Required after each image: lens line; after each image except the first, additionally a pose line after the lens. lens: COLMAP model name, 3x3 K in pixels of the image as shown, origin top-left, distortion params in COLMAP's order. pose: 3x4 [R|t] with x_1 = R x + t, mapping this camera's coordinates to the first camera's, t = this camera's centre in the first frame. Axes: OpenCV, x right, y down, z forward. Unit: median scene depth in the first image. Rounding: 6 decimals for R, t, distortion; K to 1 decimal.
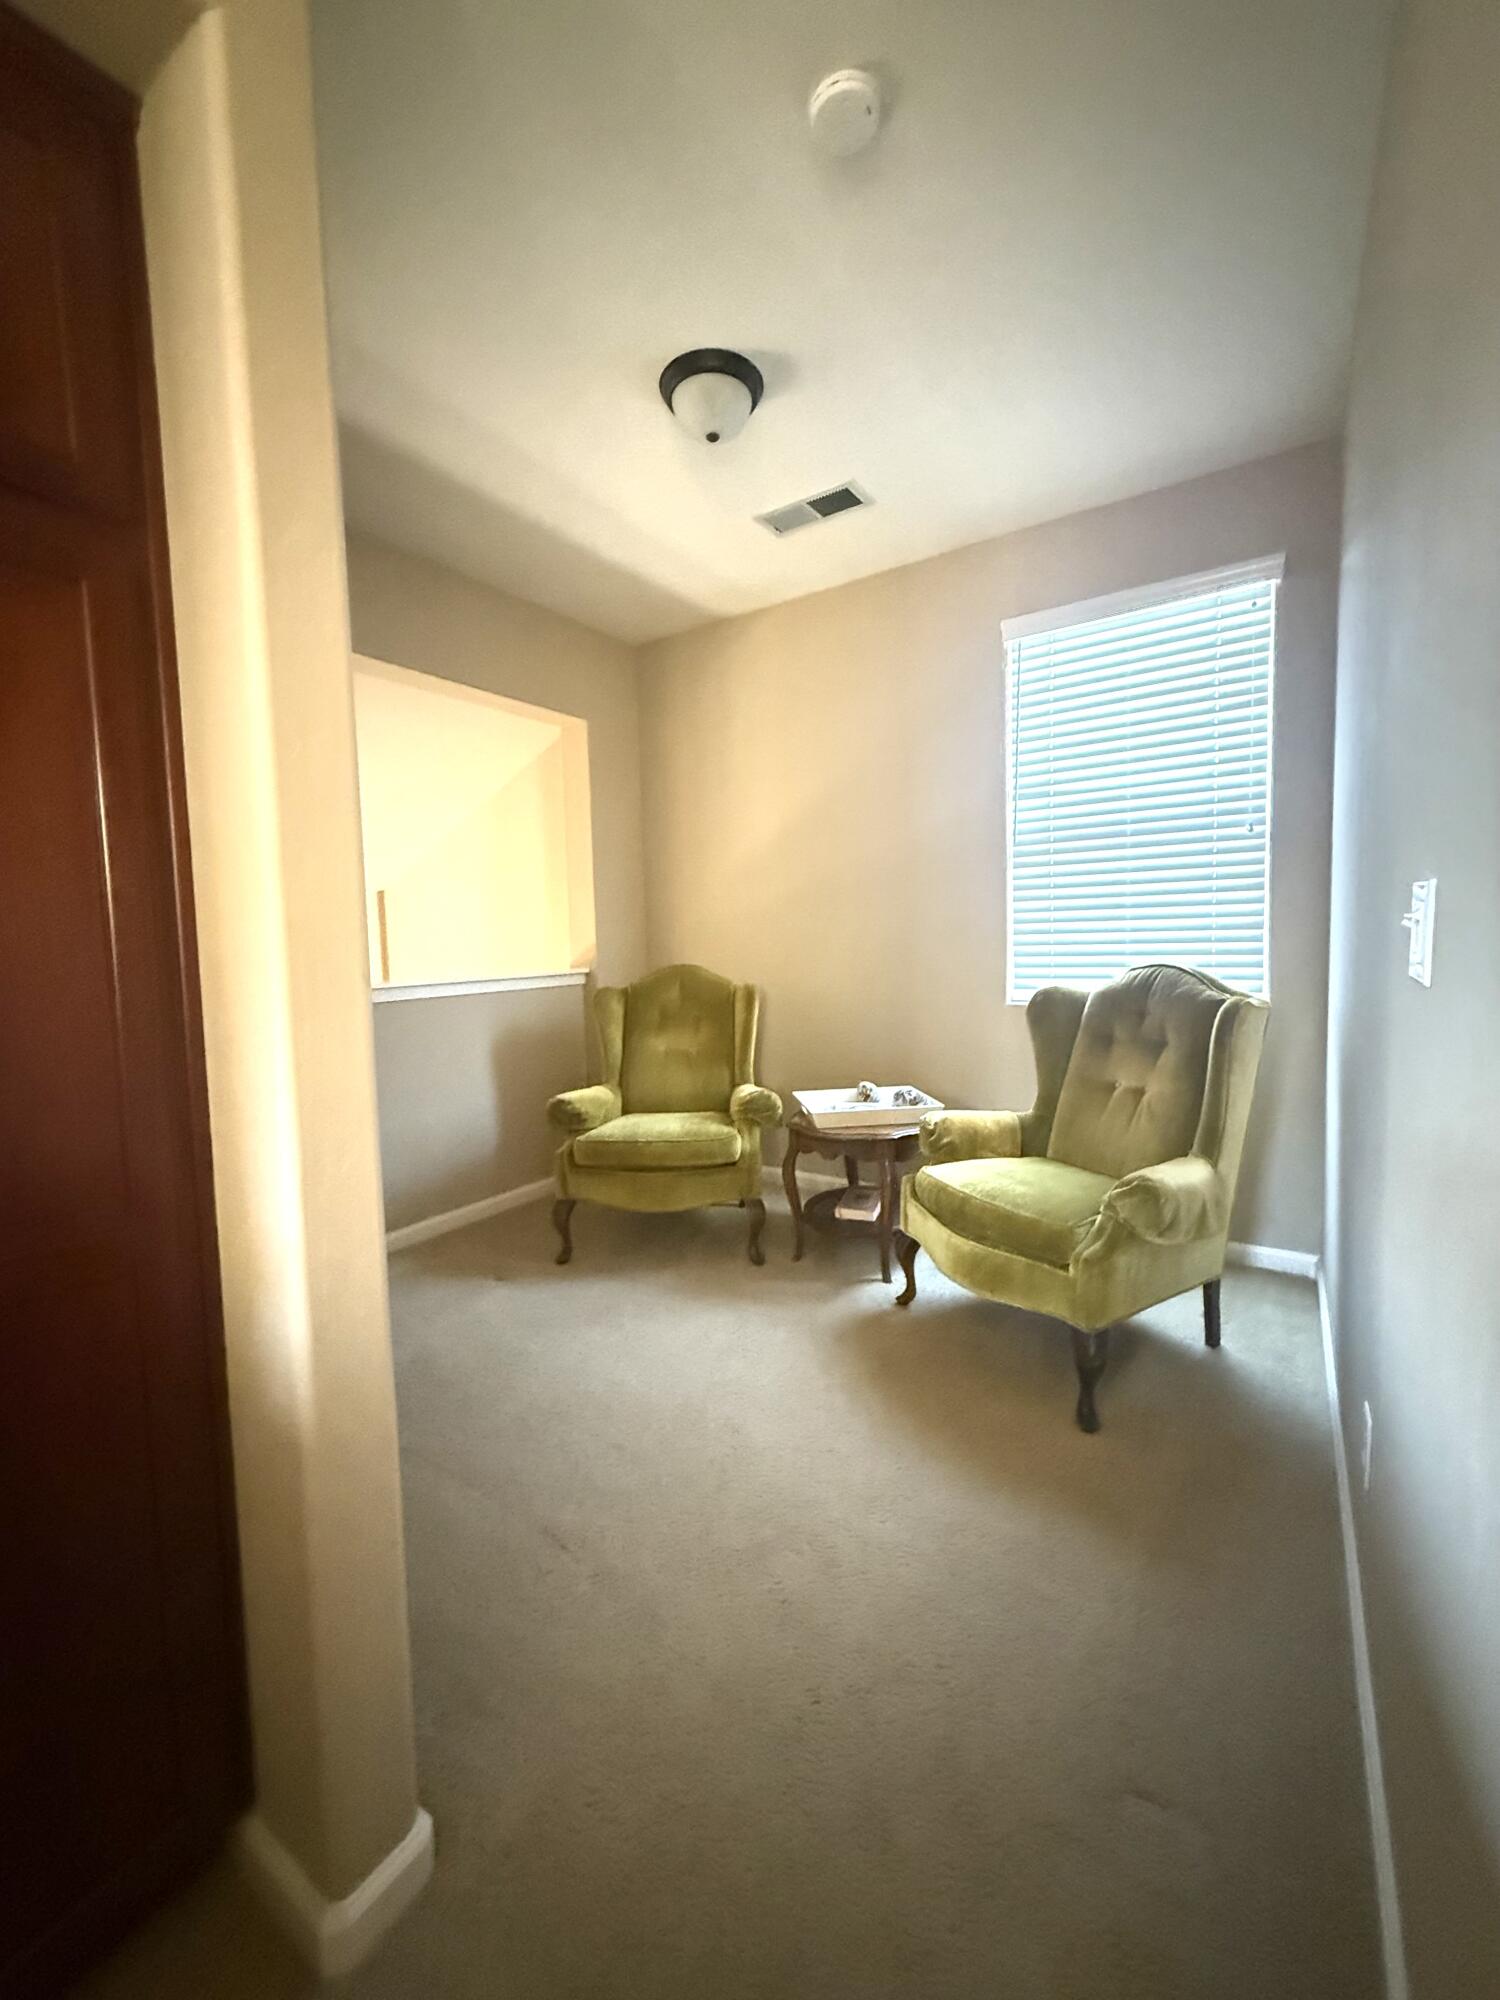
lens RADIAL K [[793.6, 0, 746.9], [0, 793.6, 997.7], [0, 0, 1]] dist [-0.002264, 0.001189]
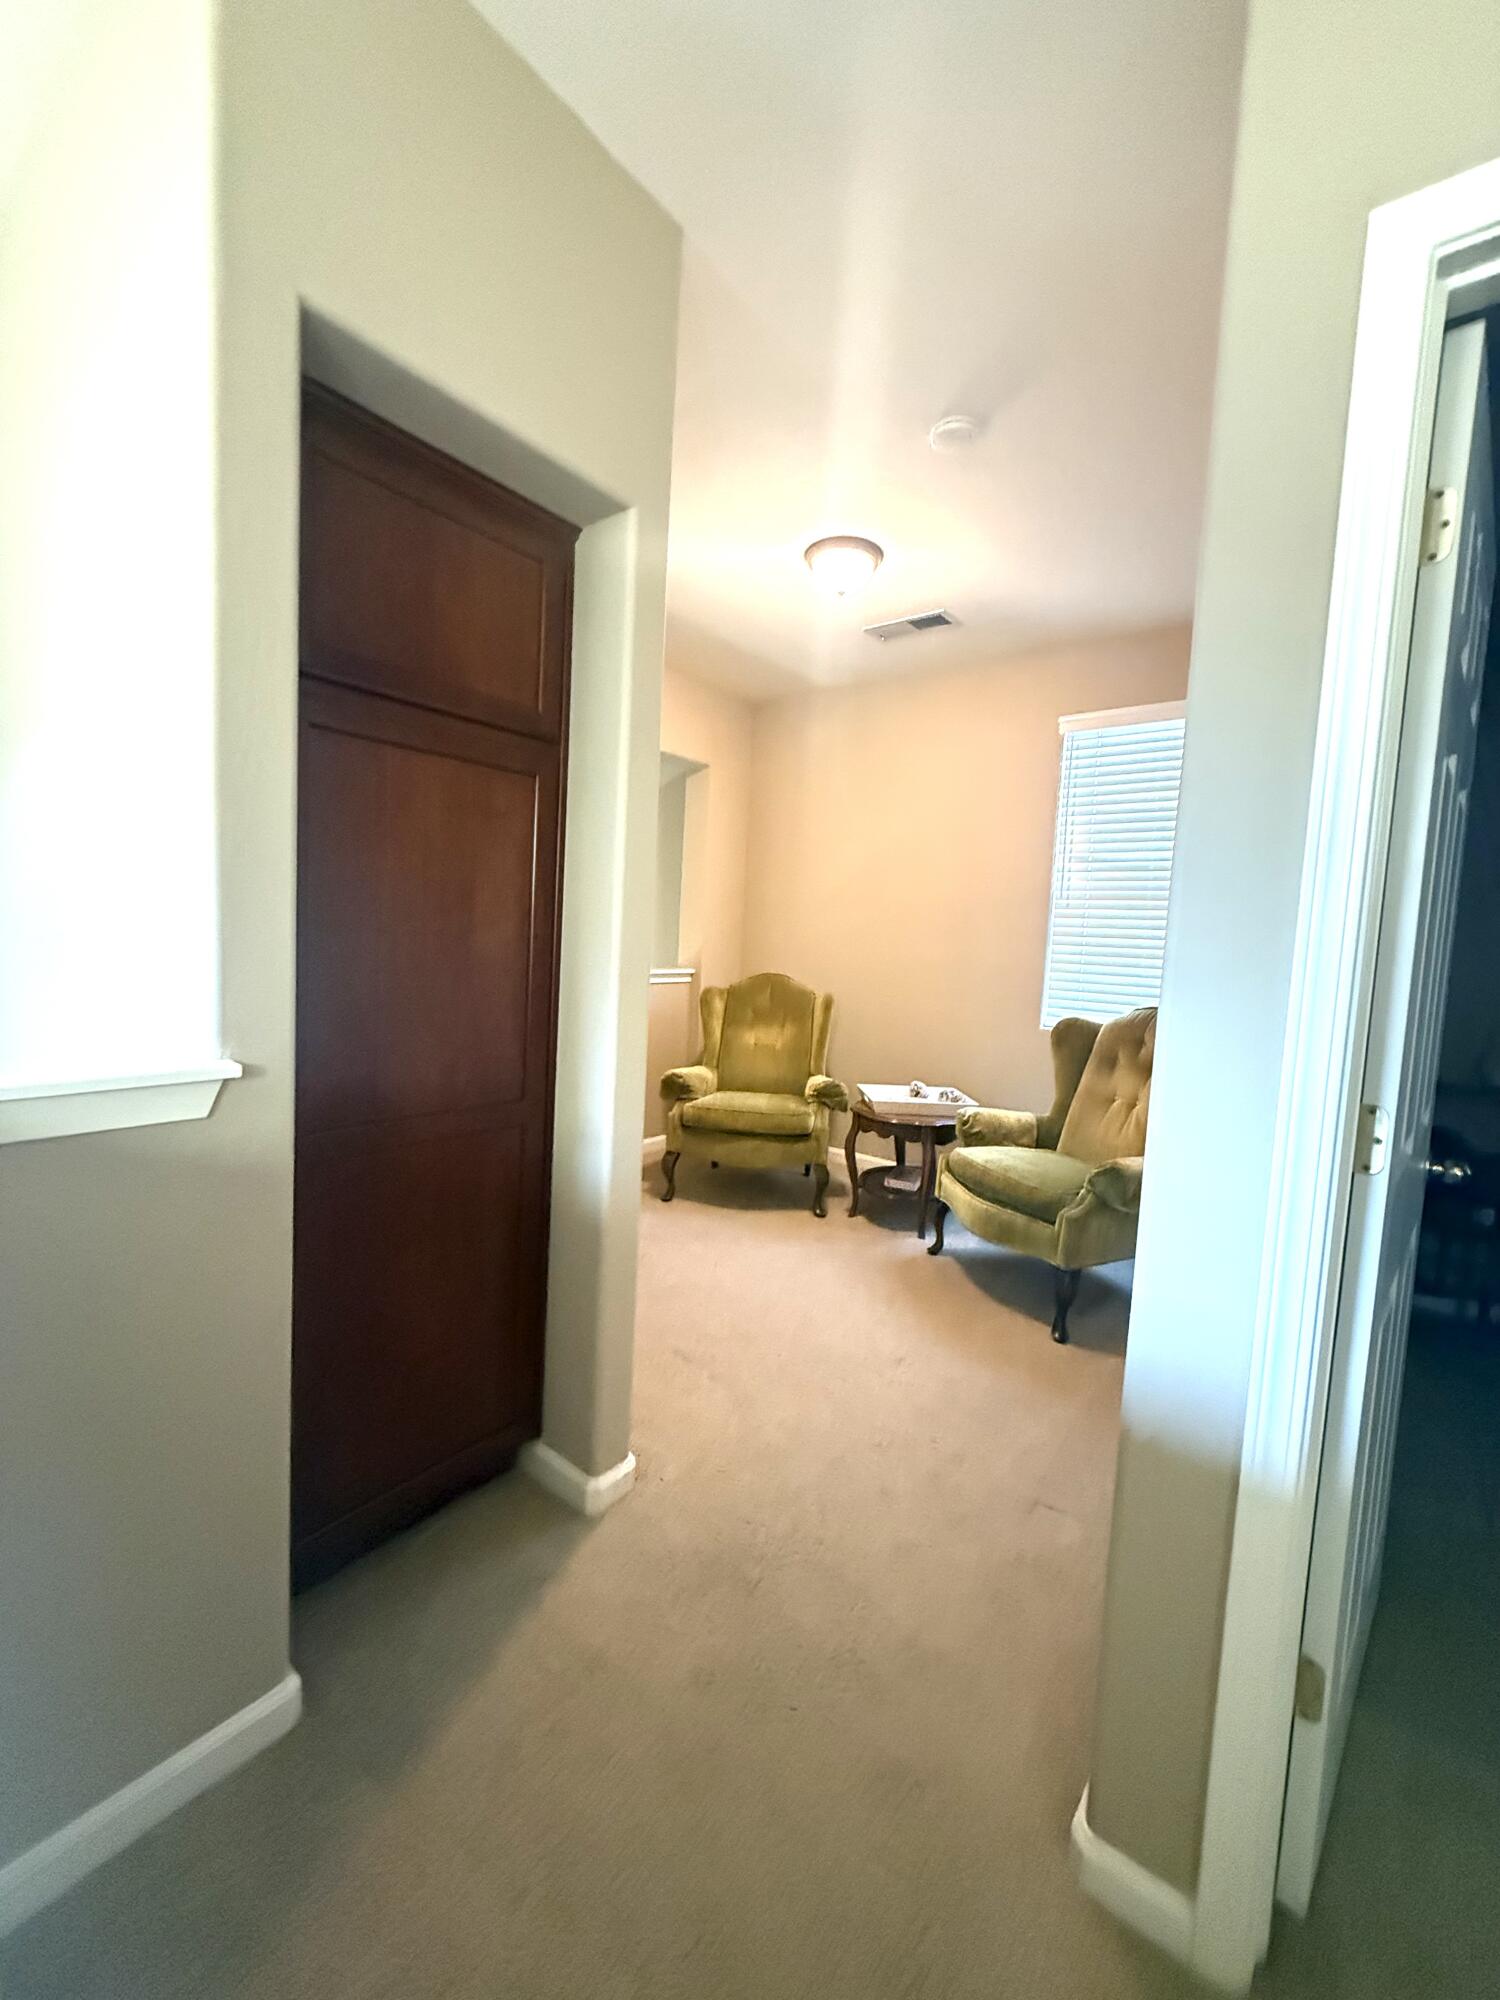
lens RADIAL K [[793.6, 0, 754.3], [0, 793.6, 998.2], [0, 0, 1]] dist [-0.002264, 0.001189]
pose [[0.994743, 0.080192, -0.063680, -0.039020], [-0.080256, 0.996773, 0.001559, -0.004709], [0.063600, 0.003560, 0.997969, -0.283956]]
